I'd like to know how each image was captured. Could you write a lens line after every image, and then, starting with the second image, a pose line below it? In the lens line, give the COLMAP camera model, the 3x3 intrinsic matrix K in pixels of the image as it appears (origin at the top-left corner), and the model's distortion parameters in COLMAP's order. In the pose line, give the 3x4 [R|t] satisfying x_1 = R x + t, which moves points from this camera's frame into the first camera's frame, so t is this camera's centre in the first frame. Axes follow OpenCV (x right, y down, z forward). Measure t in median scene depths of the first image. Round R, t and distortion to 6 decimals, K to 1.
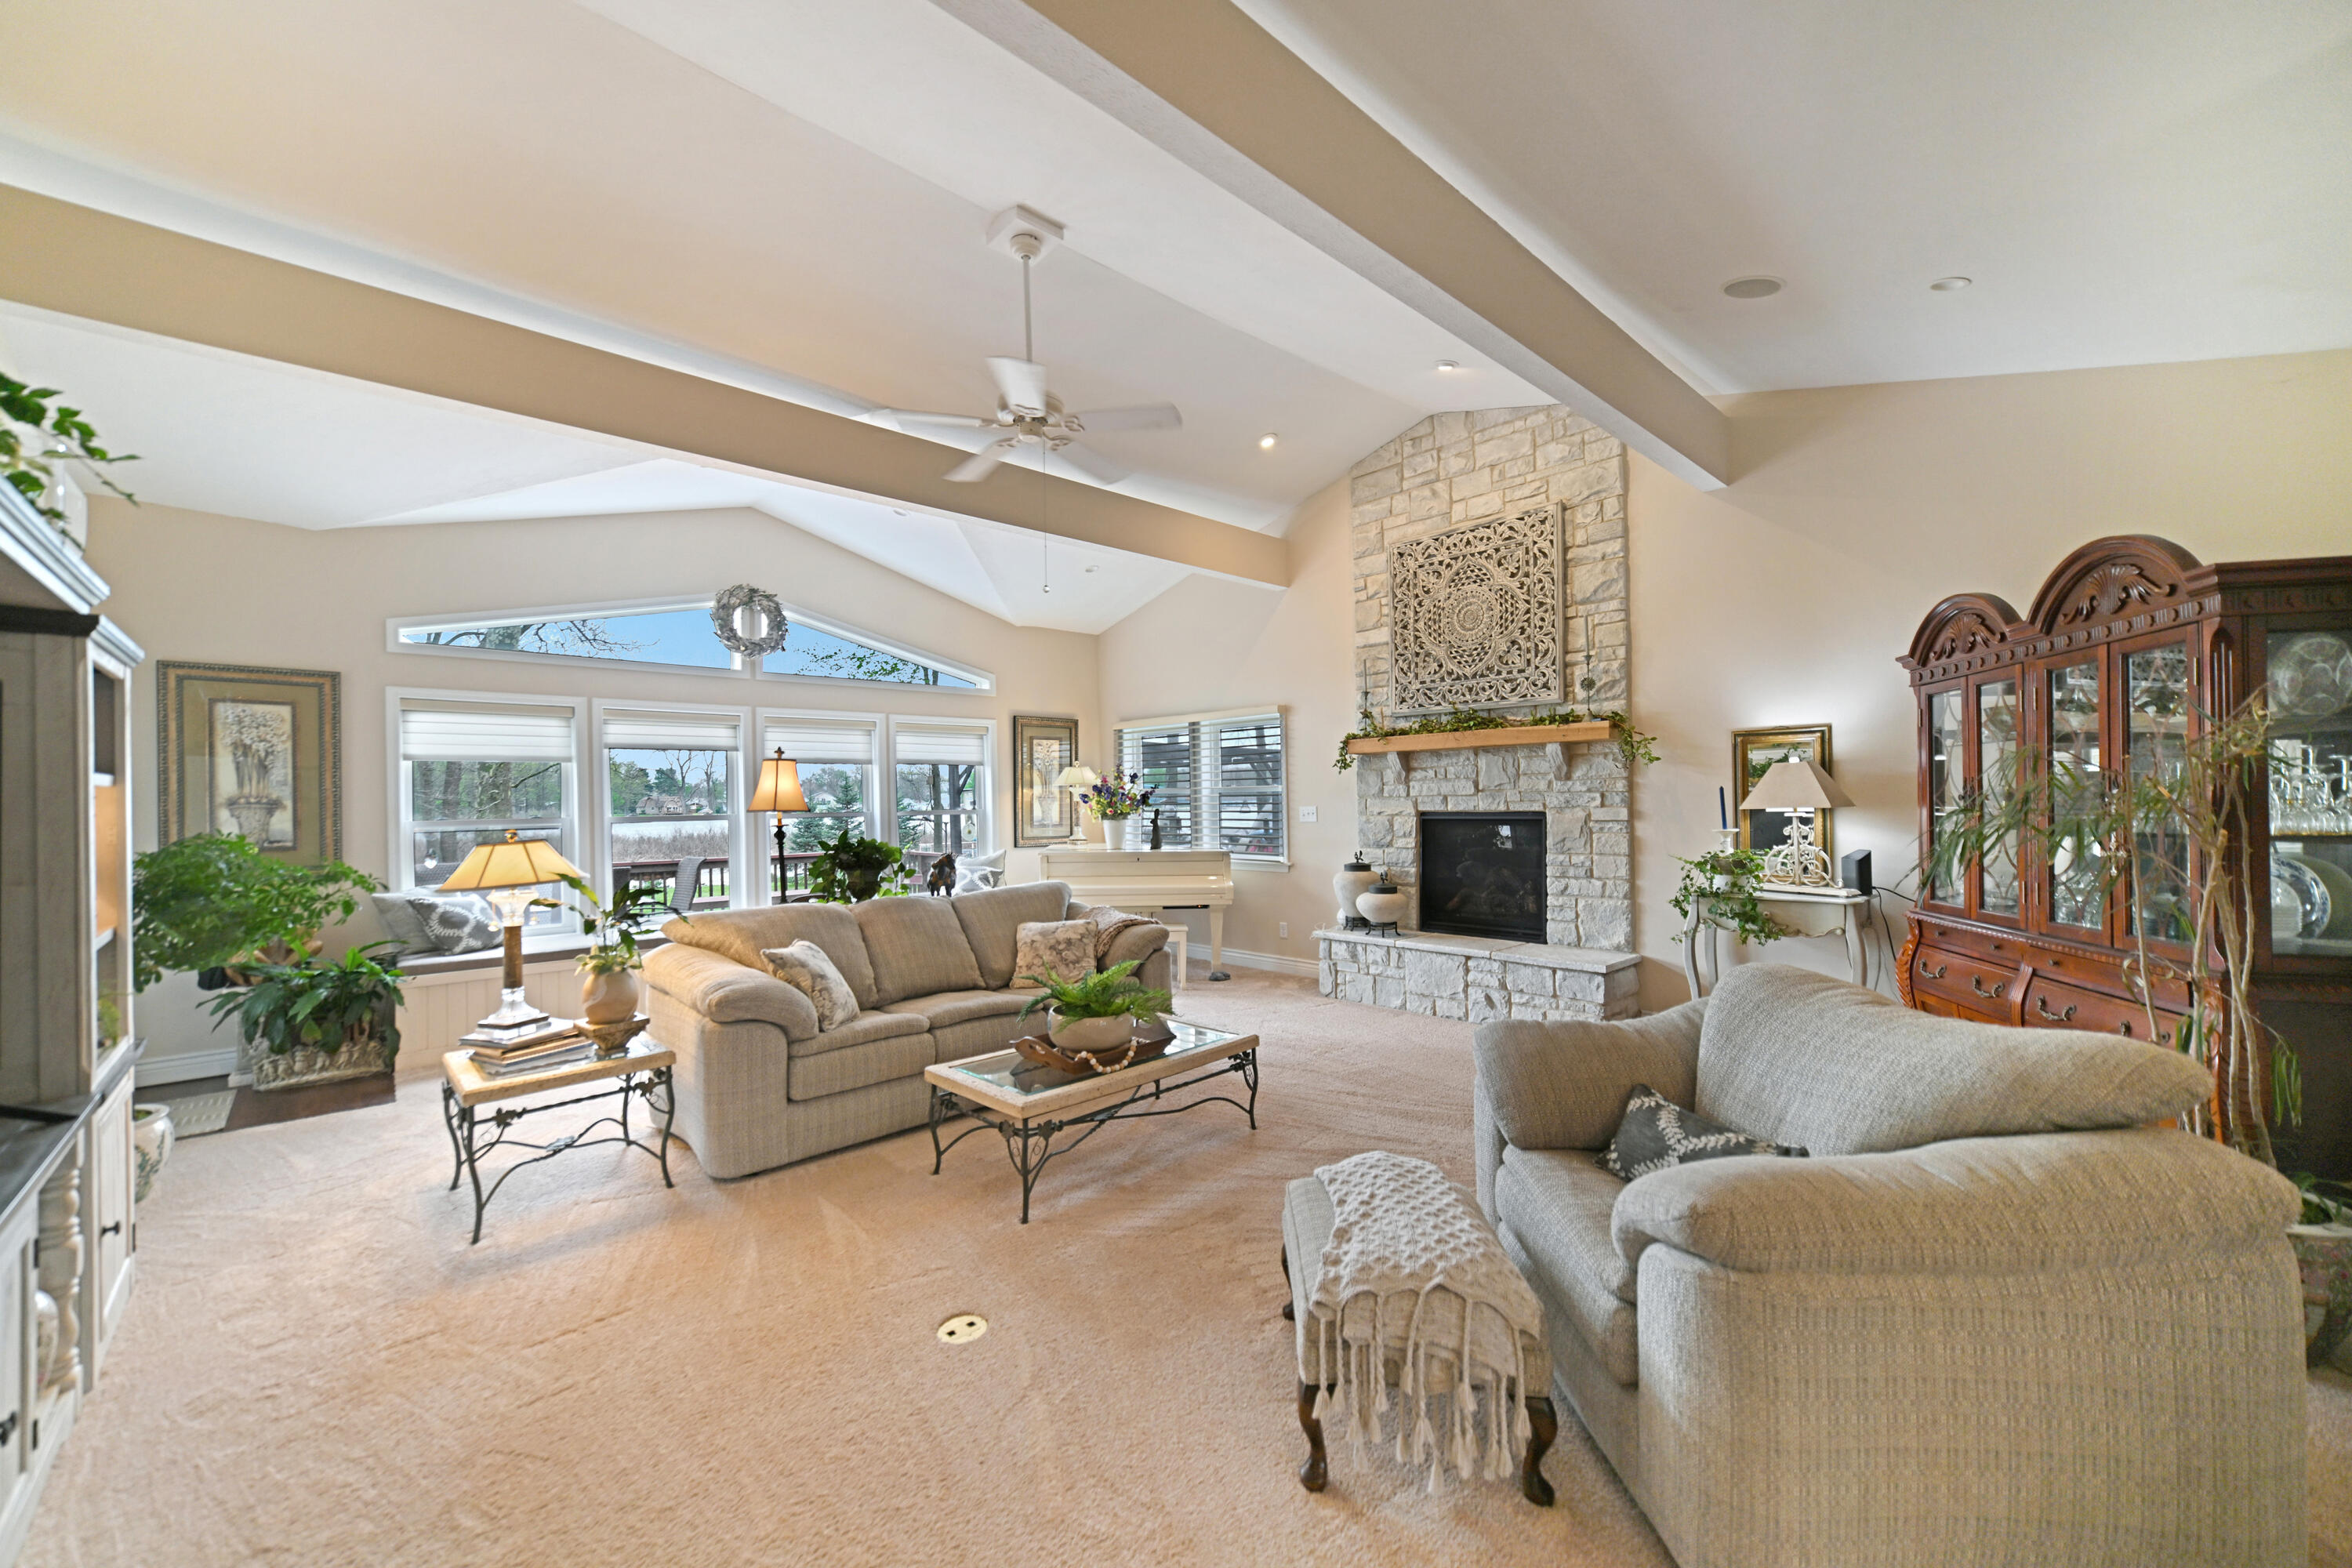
lens RADIAL K [[908.5, 0, 1170.3], [0, 908.5, 801.6], [0, 0, 1]] dist [-0.003801, 0.003594]
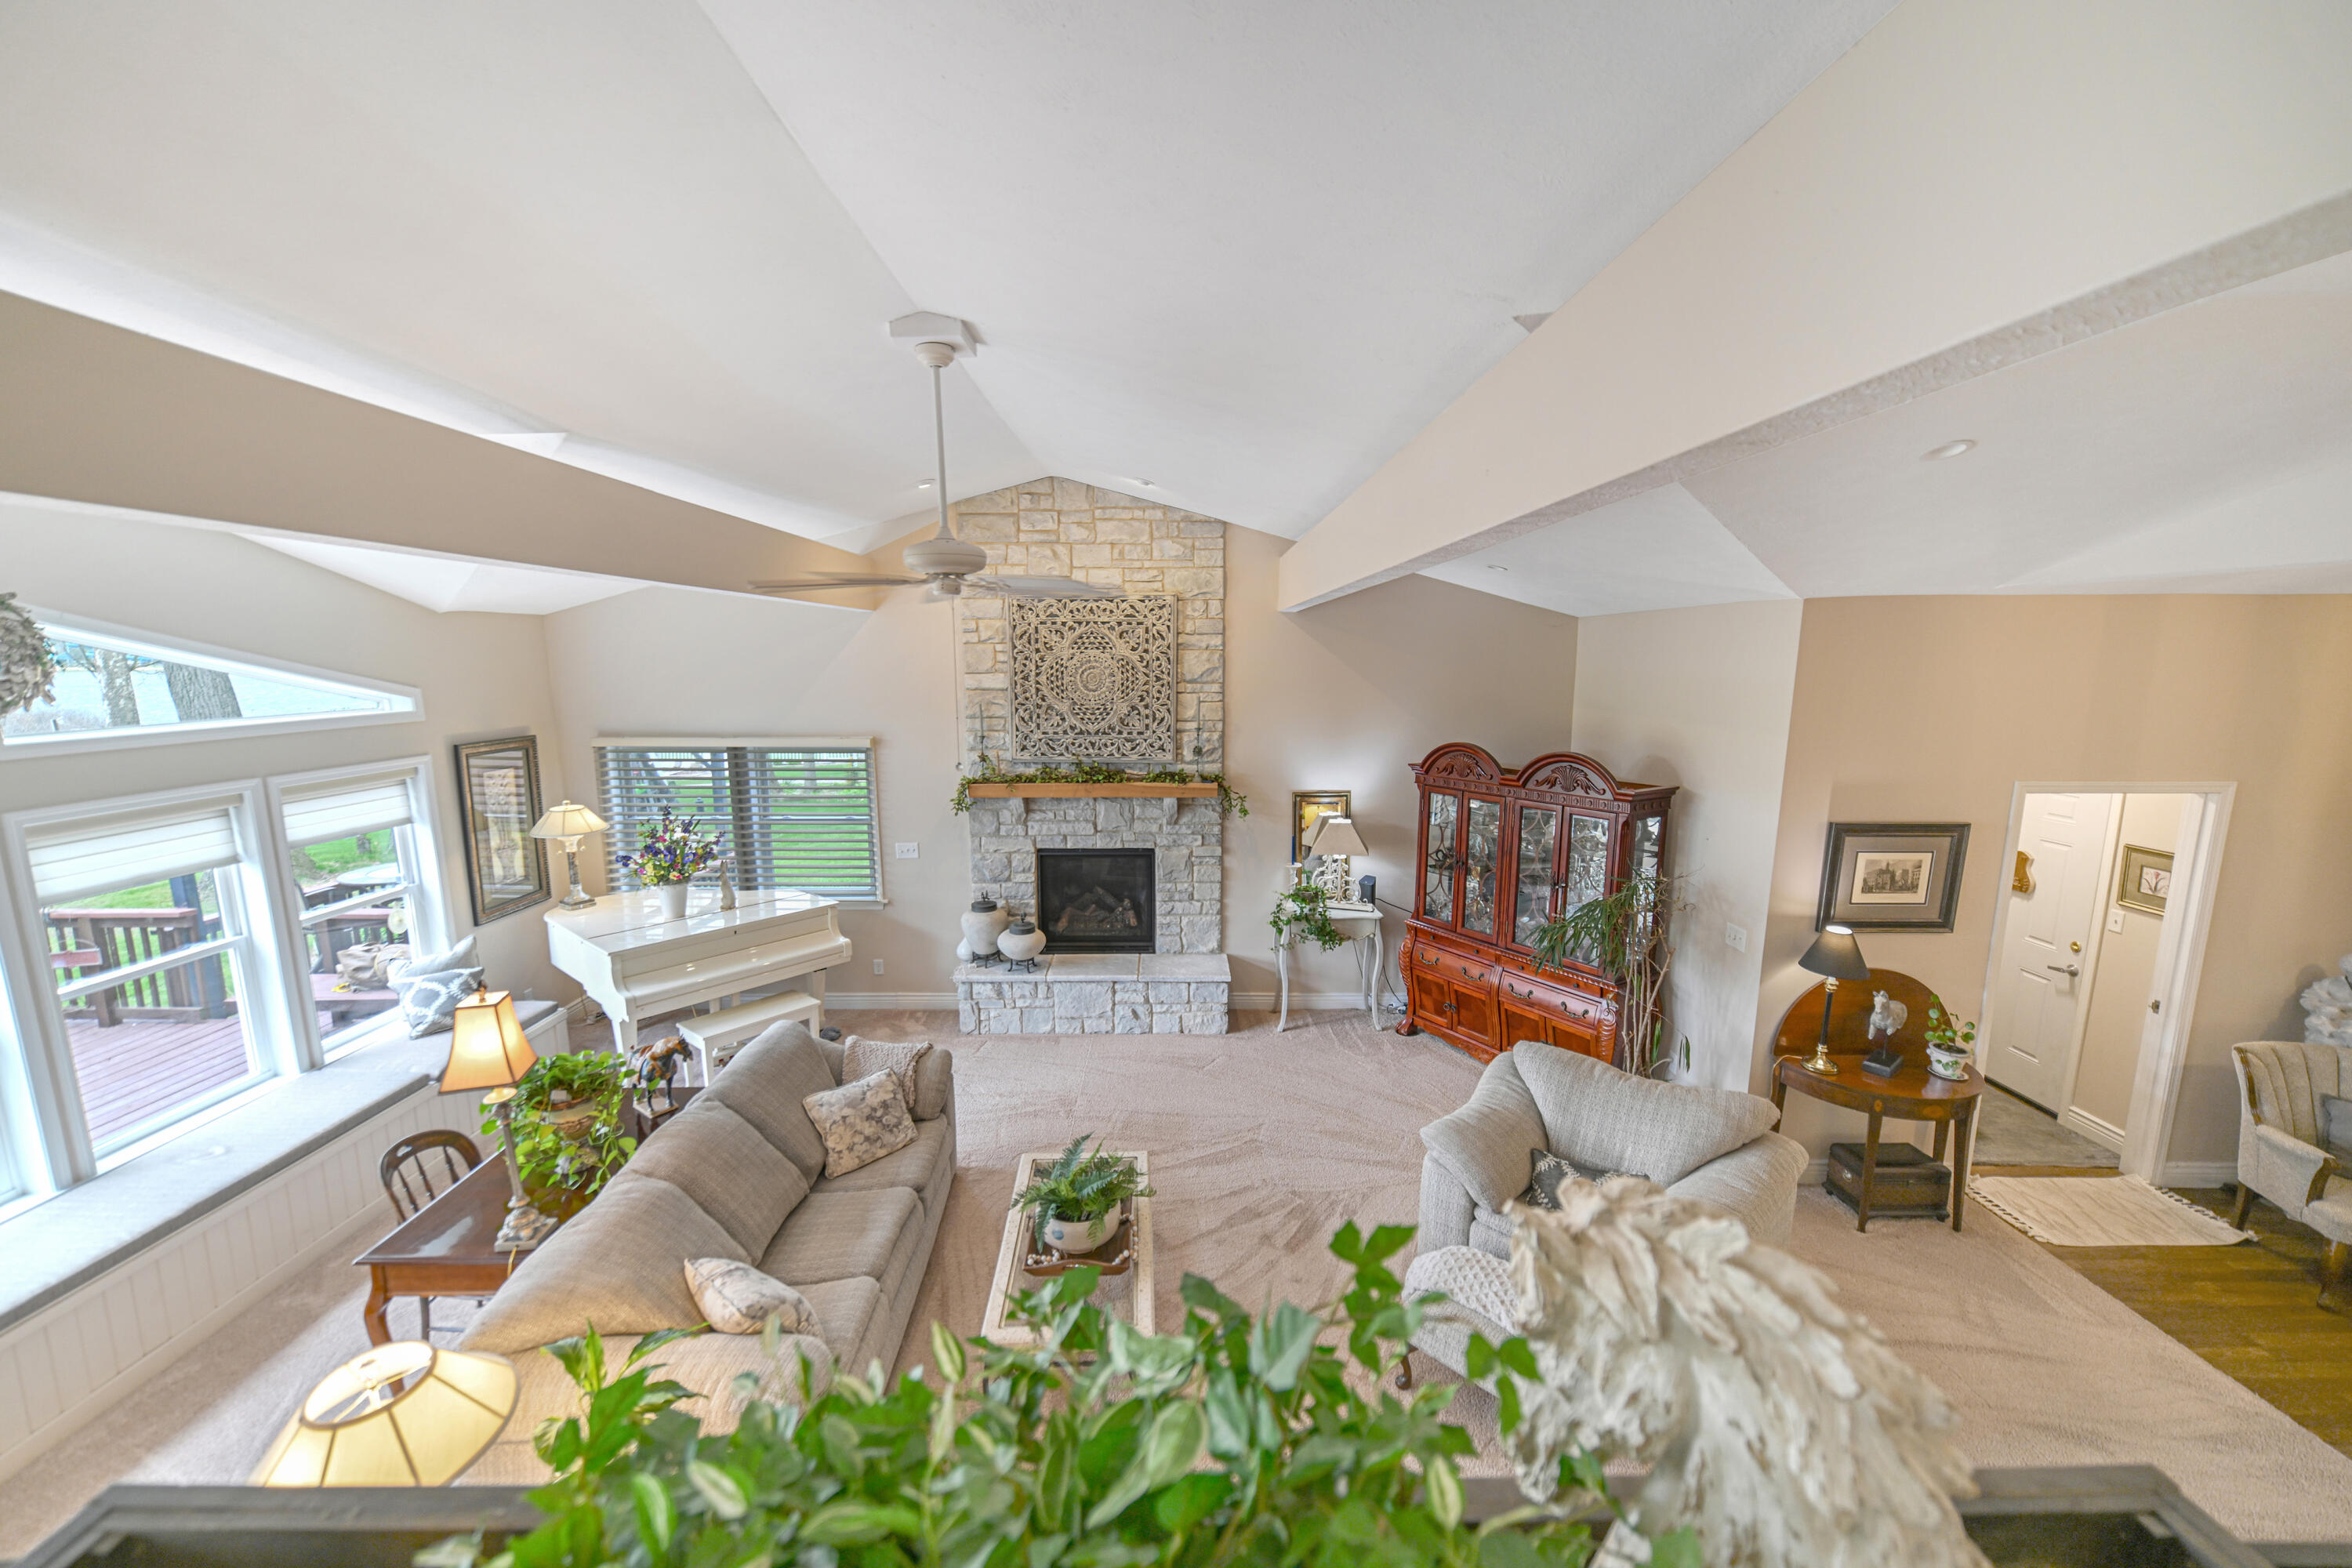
lens RADIAL K [[908.5, 0, 1170.3], [0, 908.5, 801.6], [0, 0, 1]] dist [-0.003801, 0.003594]
pose [[0.679548, -0.103257, 0.726328, -0.430566], [-0.009683, 0.988697, 0.149615, -0.223811], [-0.733567, -0.108703, 0.670867, 0.169859]]
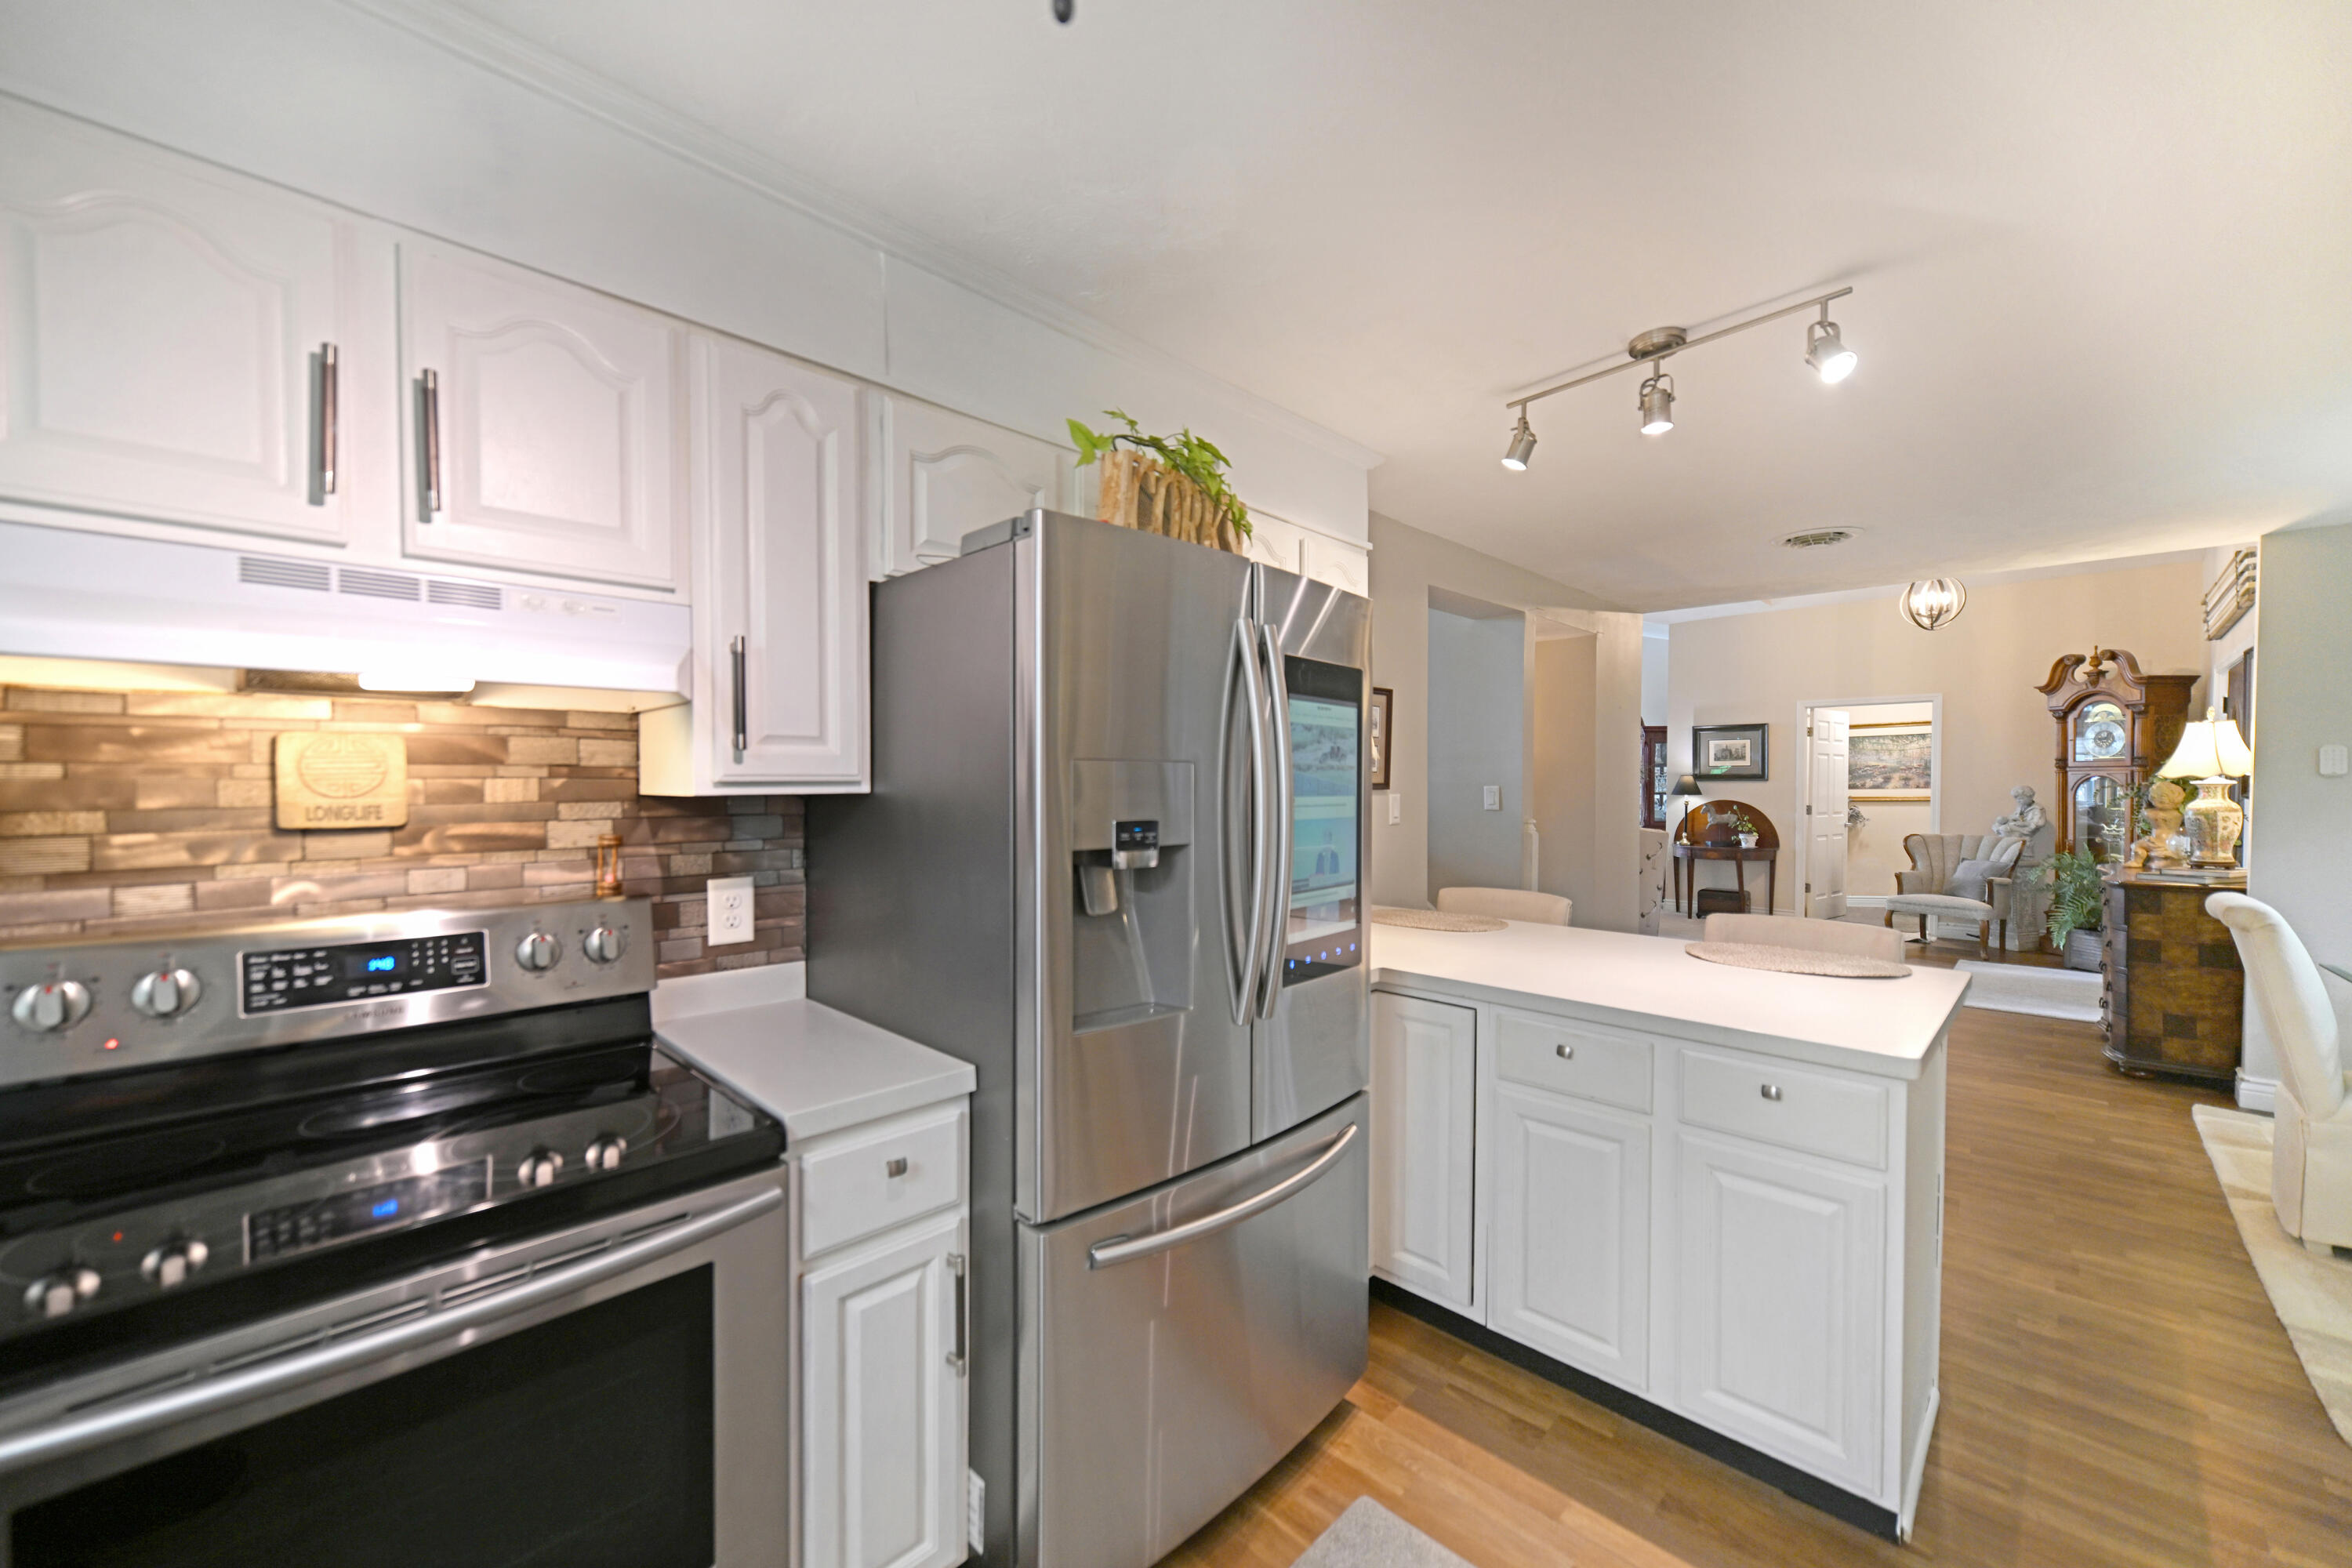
lens RADIAL K [[908.5, 0, 1170.3], [0, 908.5, 801.6], [0, 0, 1]] dist [-0.003801, 0.003594]
pose [[0.998745, 0.008482, 0.049363, -0.500120], [-0.009445, 0.999769, 0.019302, 0.008655], [-0.049188, -0.019744, 0.998594, -1.261881]]
